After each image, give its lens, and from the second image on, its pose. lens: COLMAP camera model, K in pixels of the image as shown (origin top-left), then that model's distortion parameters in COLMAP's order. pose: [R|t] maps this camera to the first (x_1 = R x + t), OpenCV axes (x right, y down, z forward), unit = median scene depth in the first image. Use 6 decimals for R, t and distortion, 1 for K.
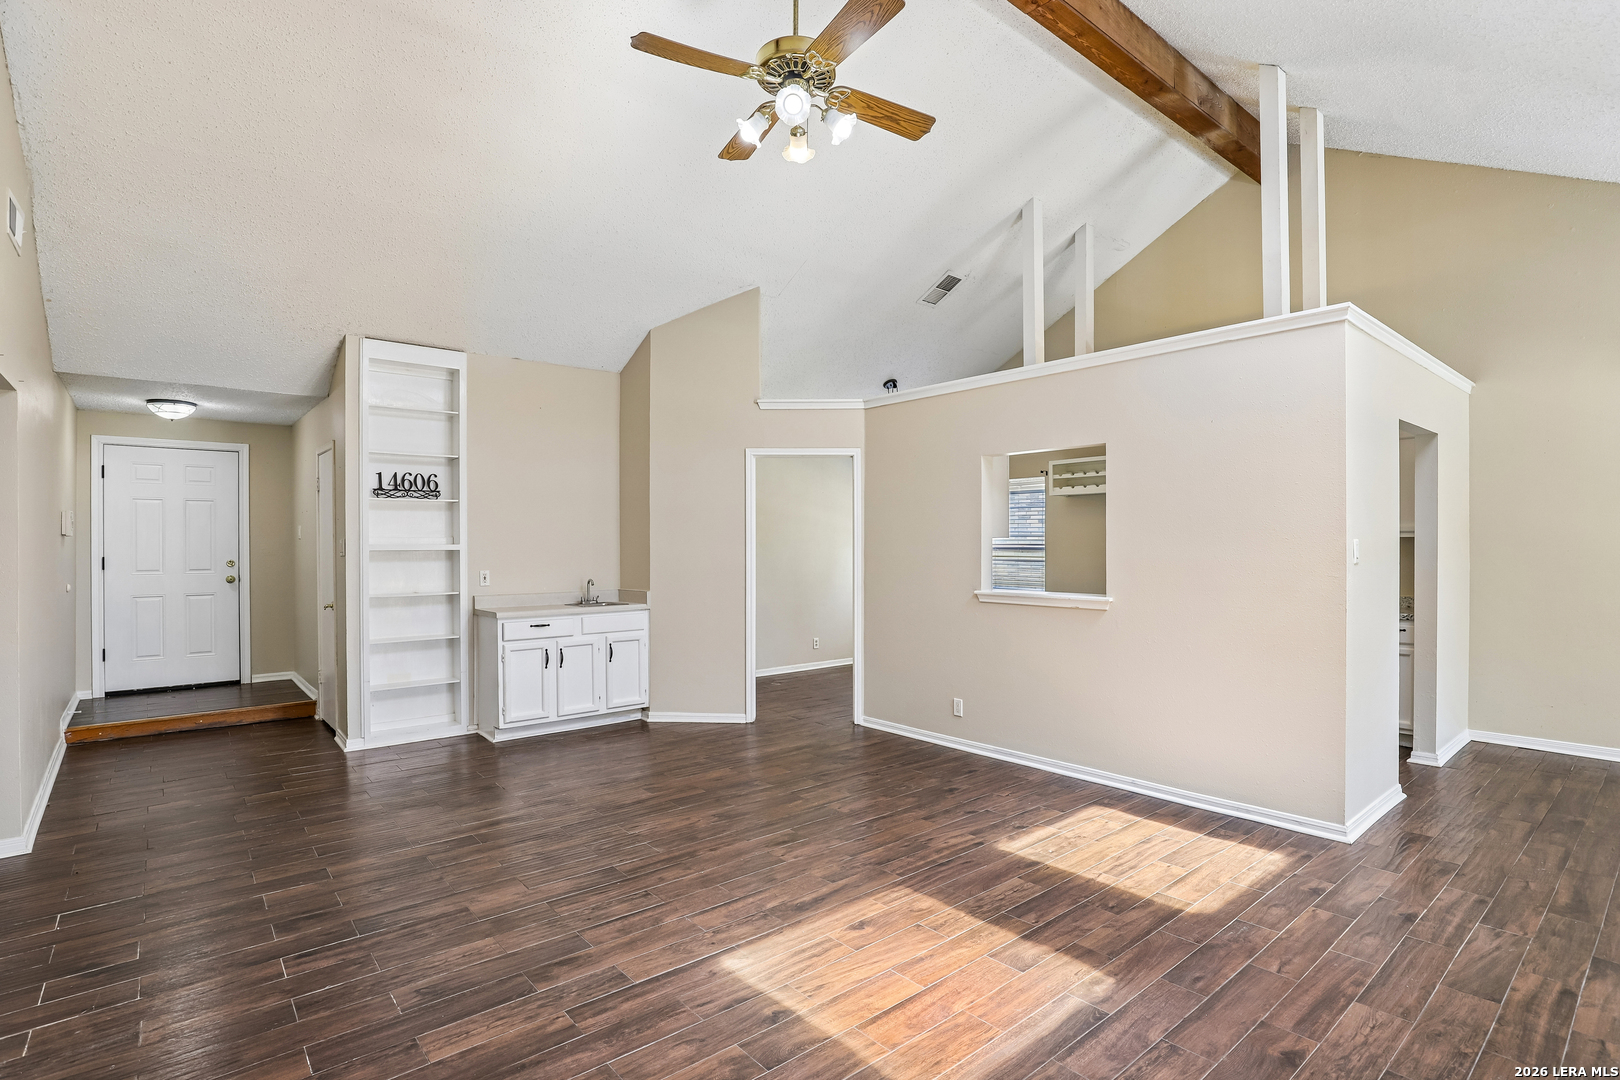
lens RADIAL K [[787.3, 0, 810.5], [0, 787.3, 540.4], [0, 0, 1]] dist [-0.002892, -0.000204]
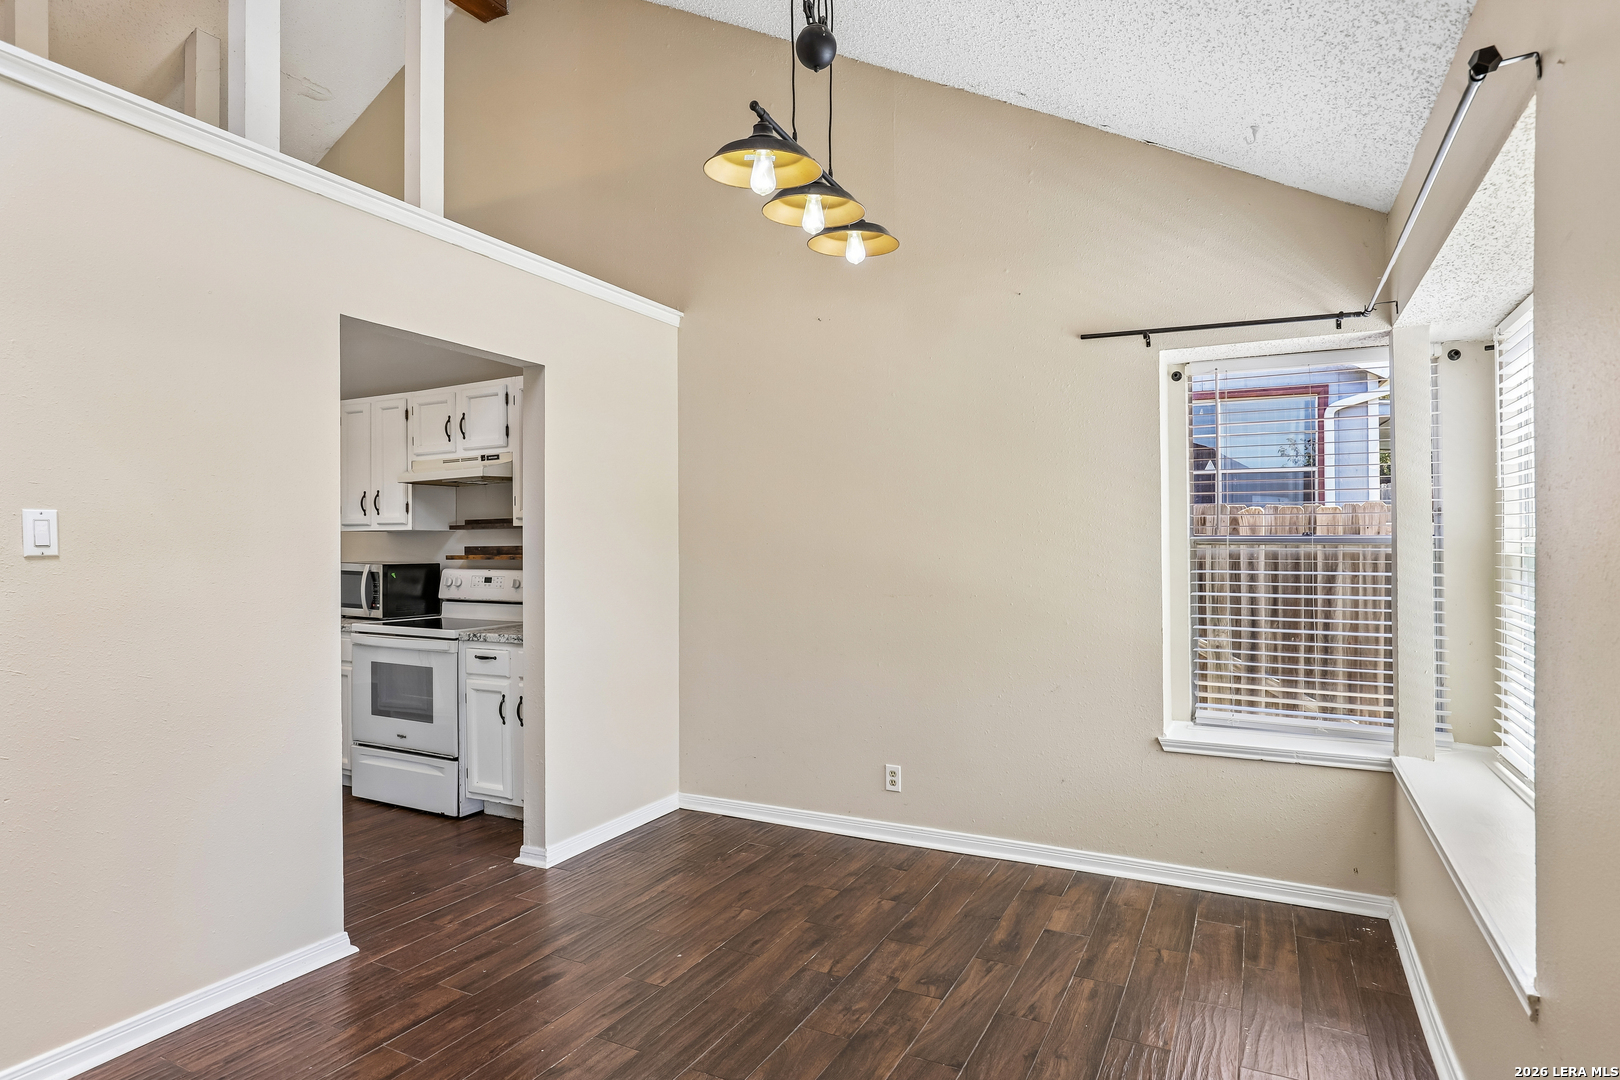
lens RADIAL K [[883.2, 0, 827.5], [0, 883.2, 549.5], [0, 0, 1]] dist [-0.018100, 0.004550]
pose [[0.921670, -0.002710, 0.387966, 0.639766], [0.002036, 0.999996, 0.002149, 0.015844], [-0.387970, -0.001191, 0.921671, 0.197744]]
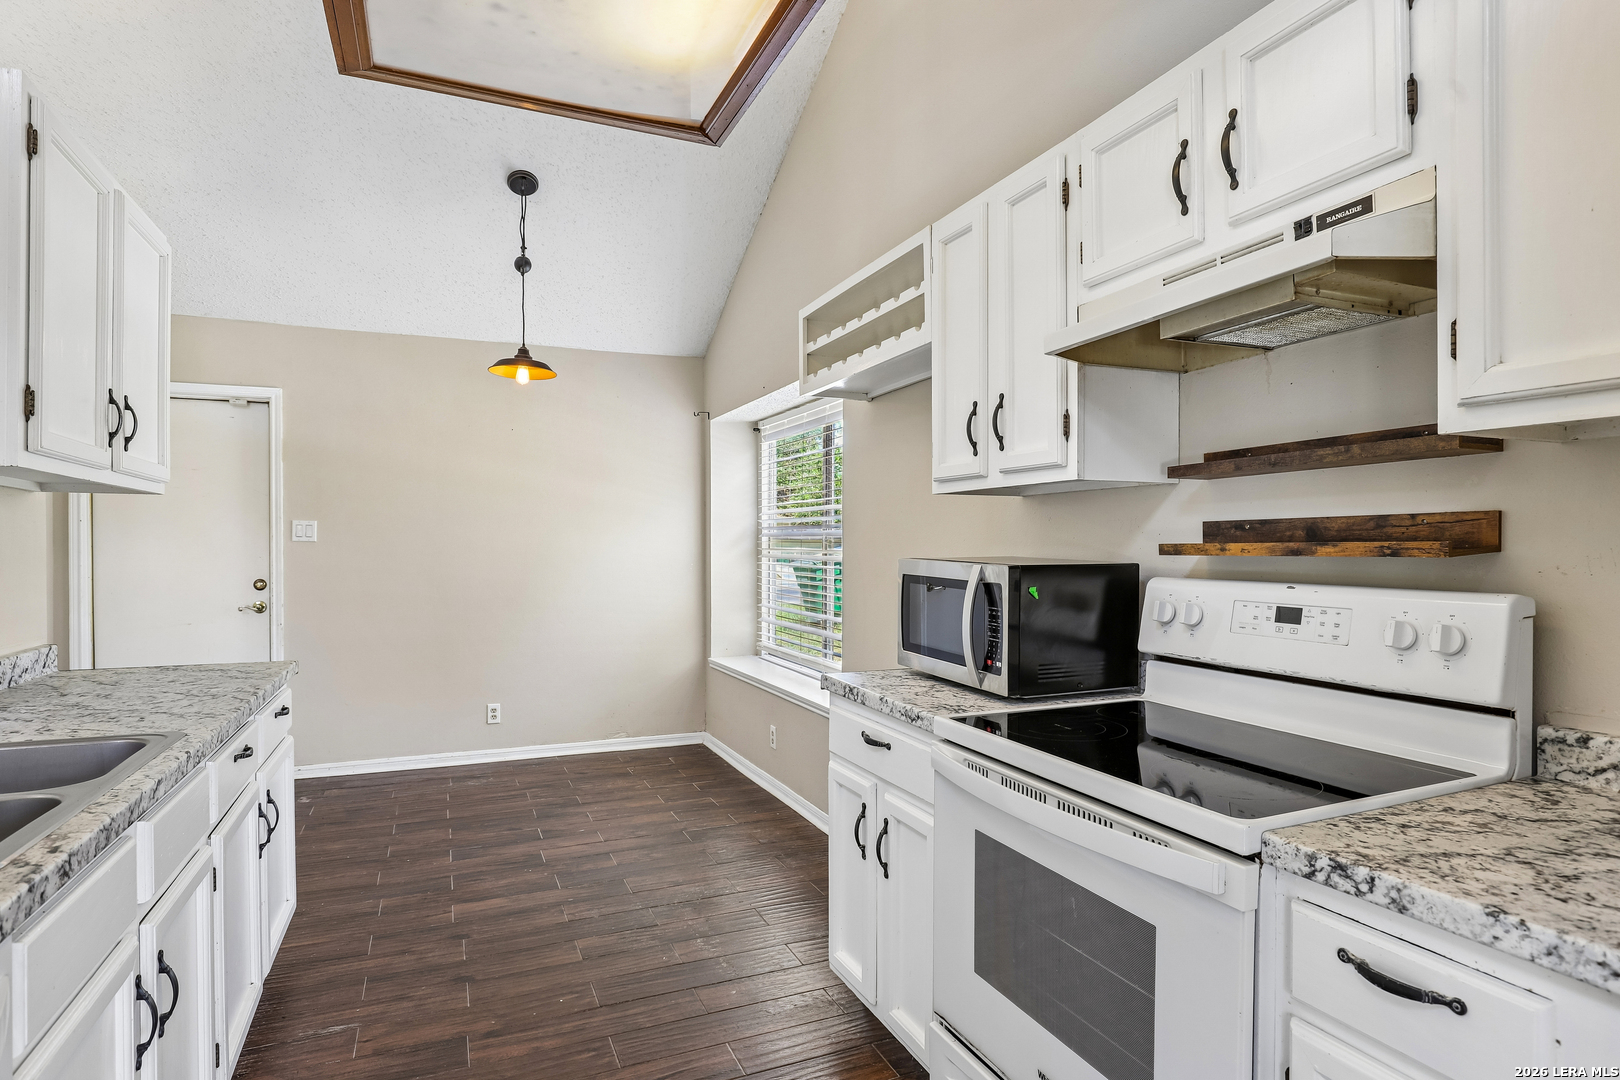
lens RADIAL K [[883.2, 0, 823.2], [0, 883.2, 544.6], [0, 0, 1]] dist [-0.018100, 0.004550]
pose [[0.958072, 0.001590, -0.286525, 0.603539], [-0.000847, 0.999996, 0.002716, 0.022207], [0.286528, -0.002359, 0.958069, 0.780738]]
